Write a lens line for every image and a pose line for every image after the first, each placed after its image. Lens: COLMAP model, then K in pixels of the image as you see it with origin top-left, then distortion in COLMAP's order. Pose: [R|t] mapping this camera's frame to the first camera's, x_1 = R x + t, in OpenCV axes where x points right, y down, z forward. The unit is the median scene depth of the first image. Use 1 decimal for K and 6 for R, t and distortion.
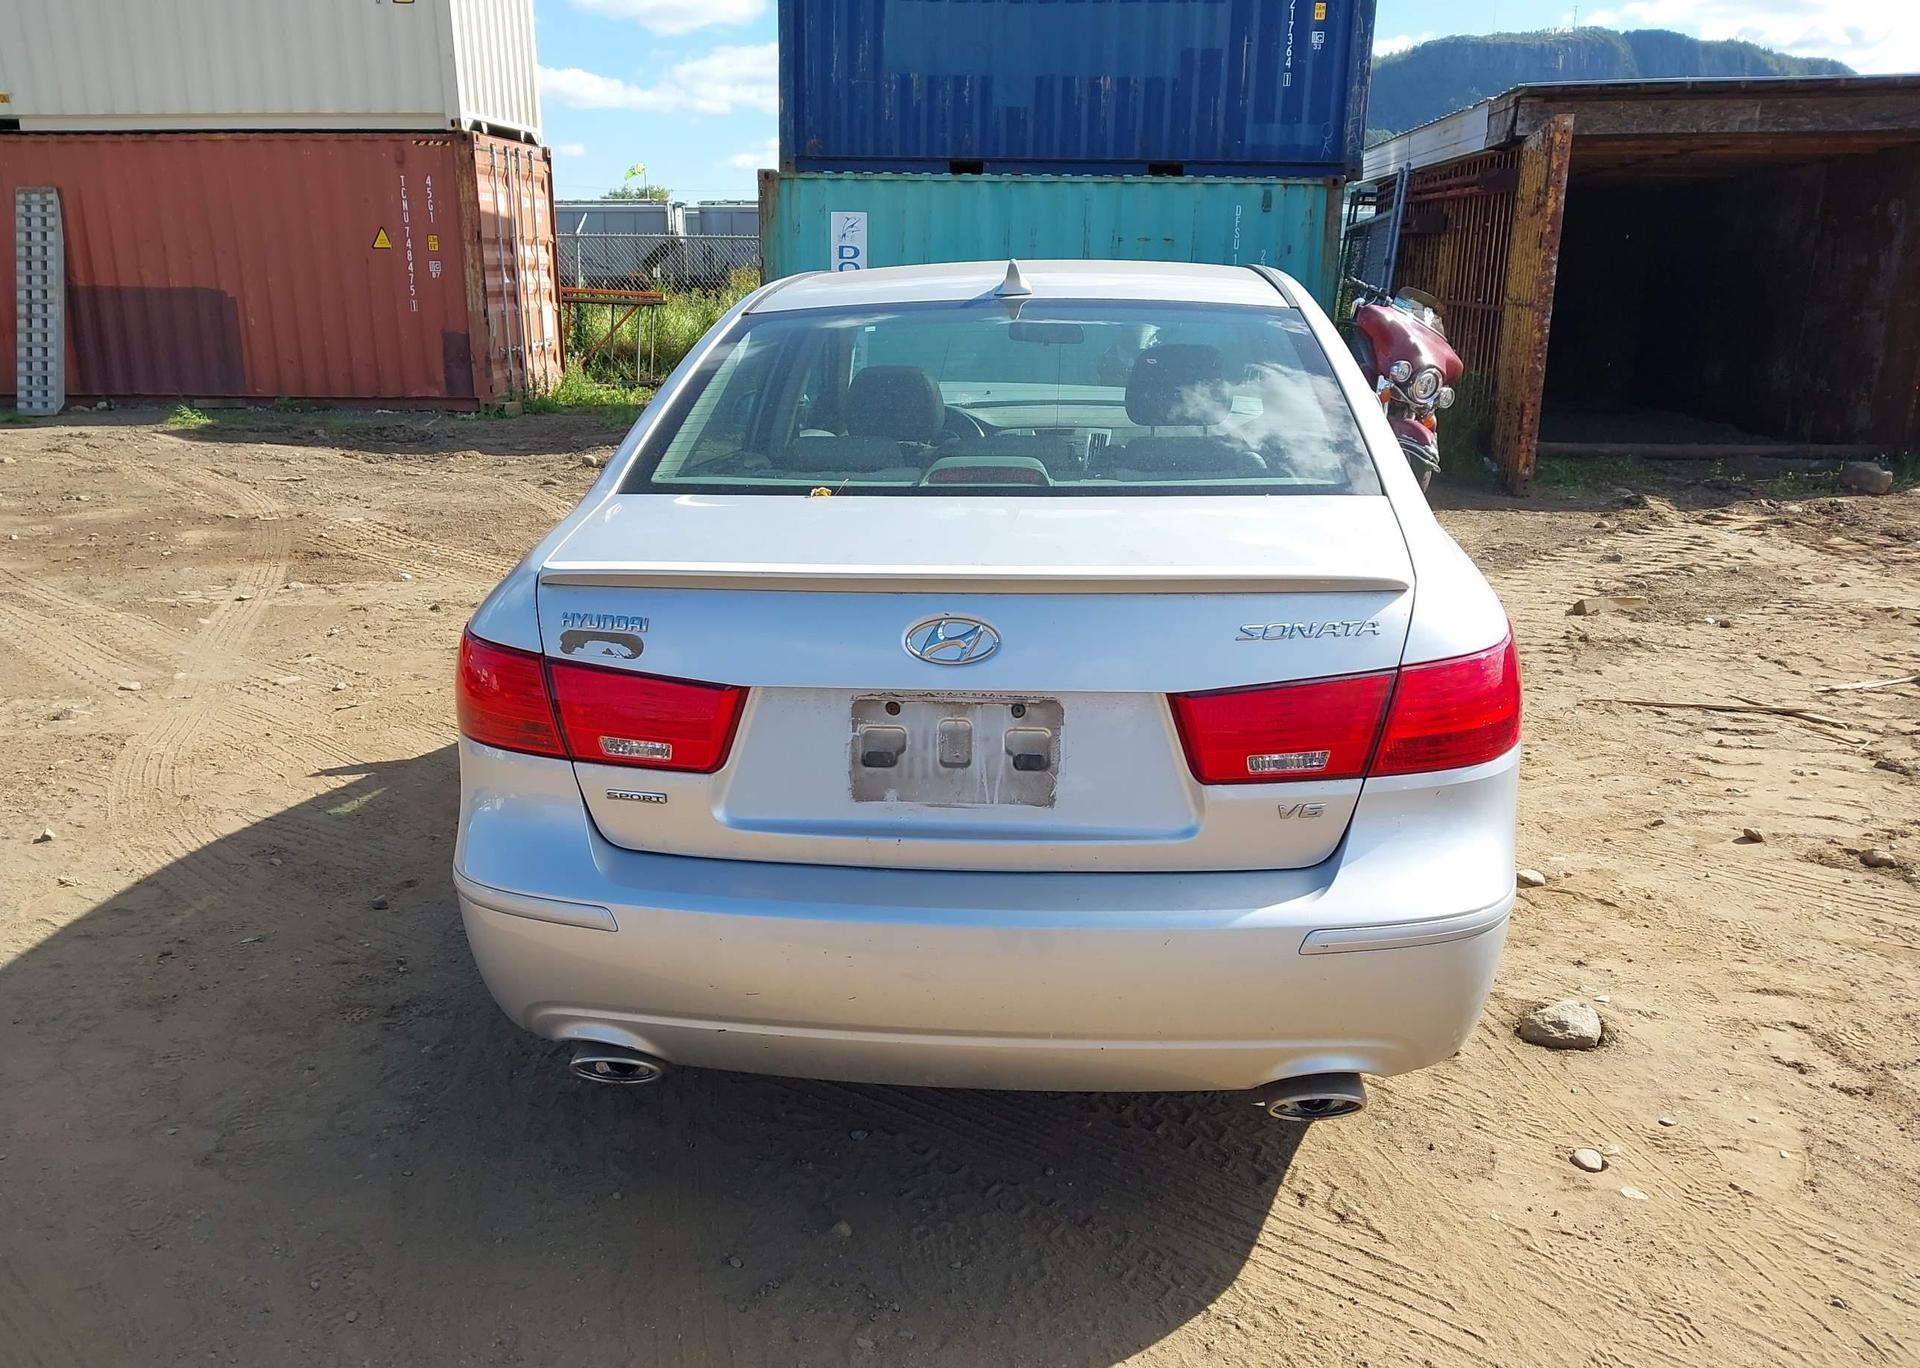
lens RADIAL K [[1514.4, 0, 955.7], [0, 1514.4, 683.1], [0, 0, 1]] dist [0.021233, -0.018652]
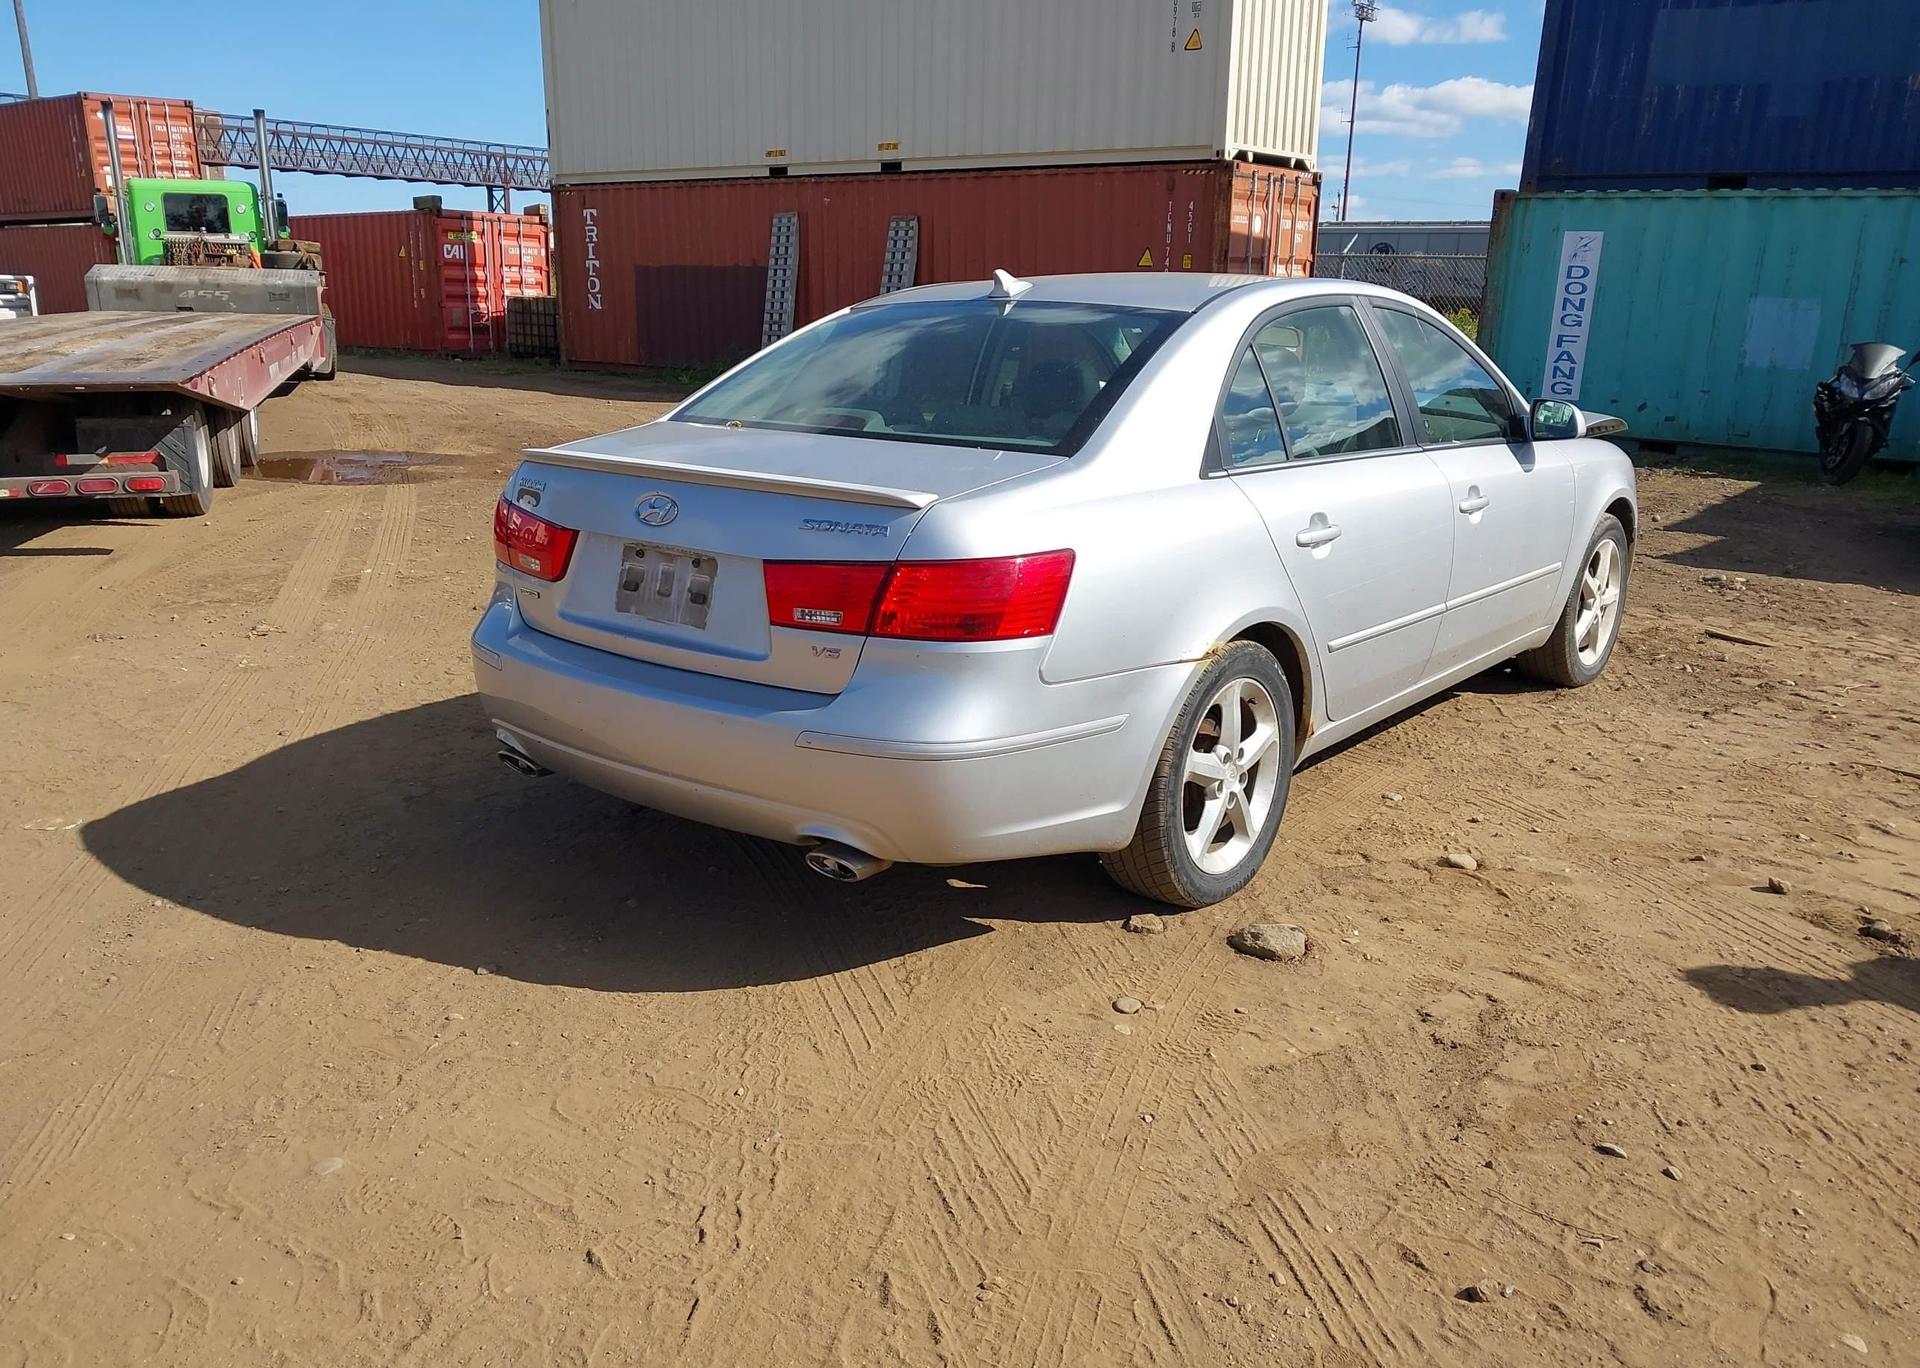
lens RADIAL K [[1514.4, 0, 960.5], [0, 1514.4, 682.5], [0, 0, 1]] dist [0.021233, -0.018652]
pose [[0.840381, 0.150842, -0.520582, 0.164262], [-0.157502, 0.987009, 0.031736, 0.007124], [0.518606, 0.055322, 0.853222, -0.022838]]
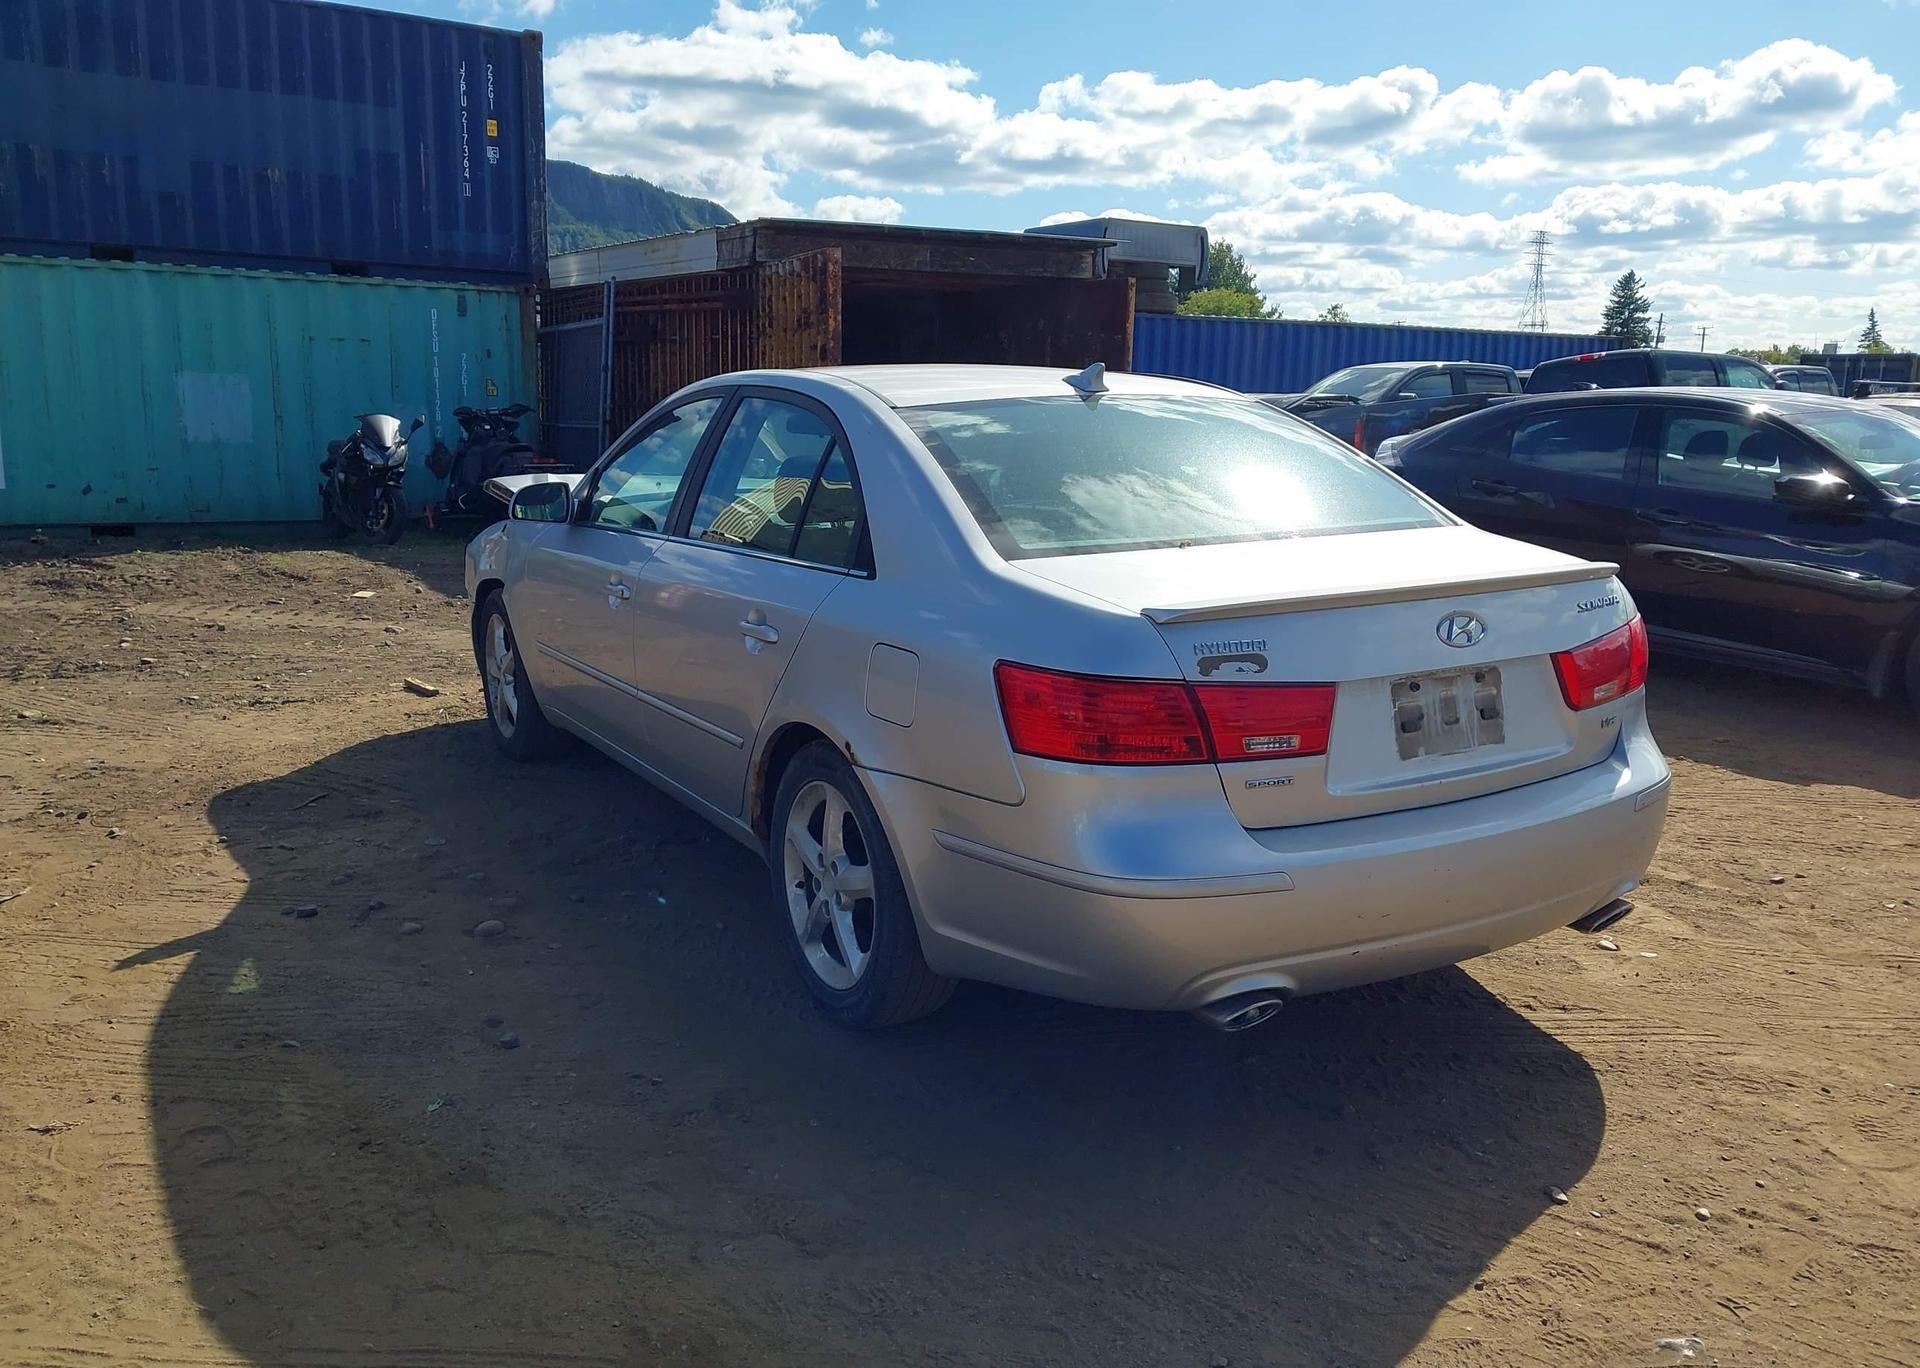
lens RADIAL K [[1514.4, 0, 946.3], [0, 1514.4, 692.8], [0, 0, 1]] dist [0.021233, -0.018652]
pose [[0.797963, -0.110640, 0.592464, -0.183356], [0.145969, 0.989218, -0.011867, -0.003615], [-0.584763, 0.095951, 0.805510, 0.023145]]
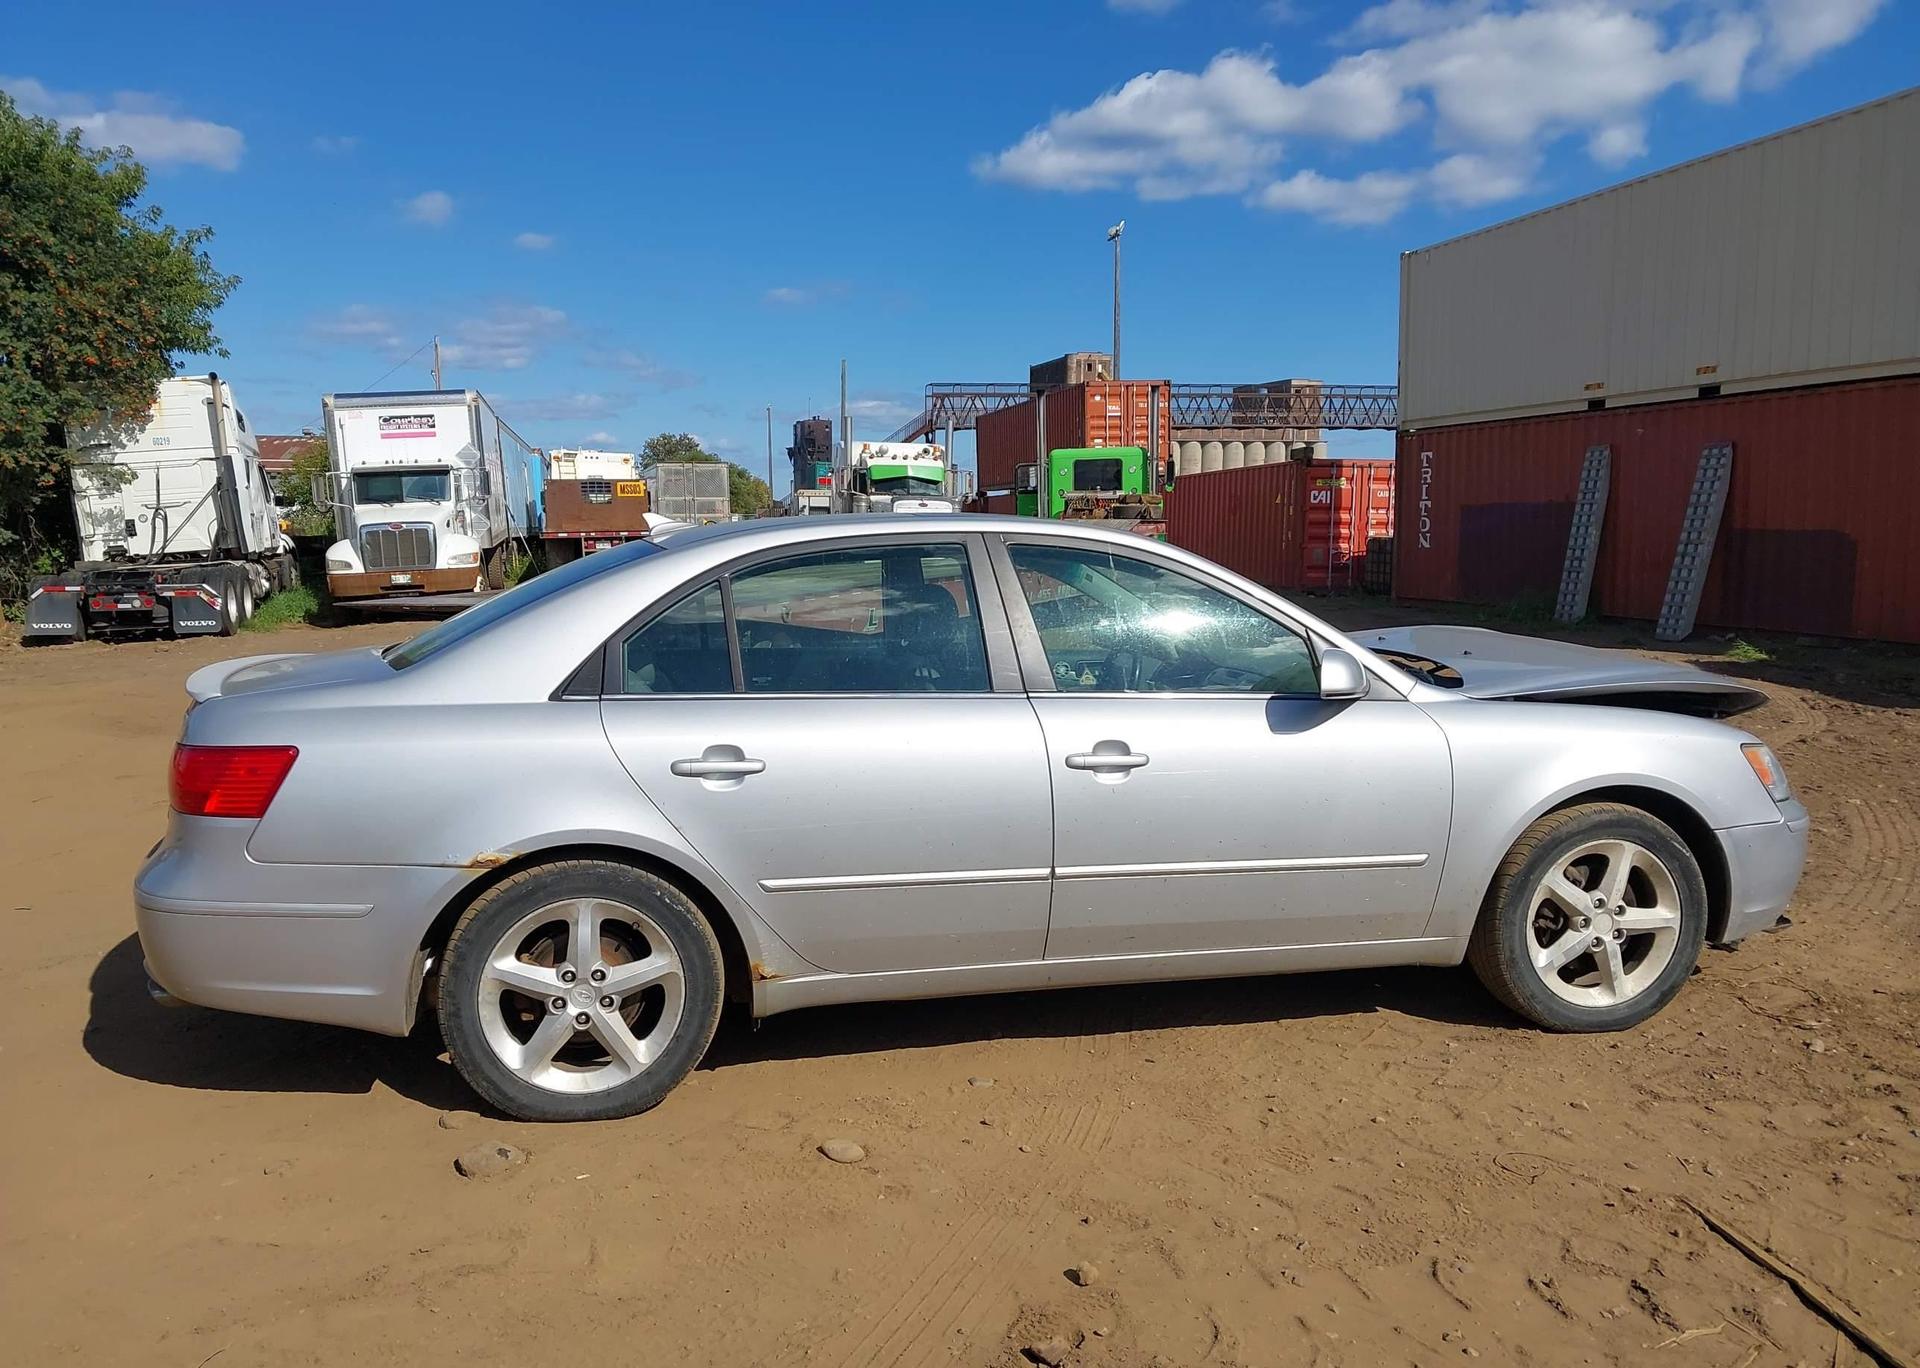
lens RADIAL K [[1514.4, 0, 957.6], [0, 1514.4, 640.5], [0, 0, 1]] dist [0.021233, -0.018652]
pose [[0.311469, 0.072147, -0.947514, 0.336689], [-0.240477, 0.970641, -0.005142, -0.050539], [0.919325, 0.229457, 0.319674, 0.185926]]
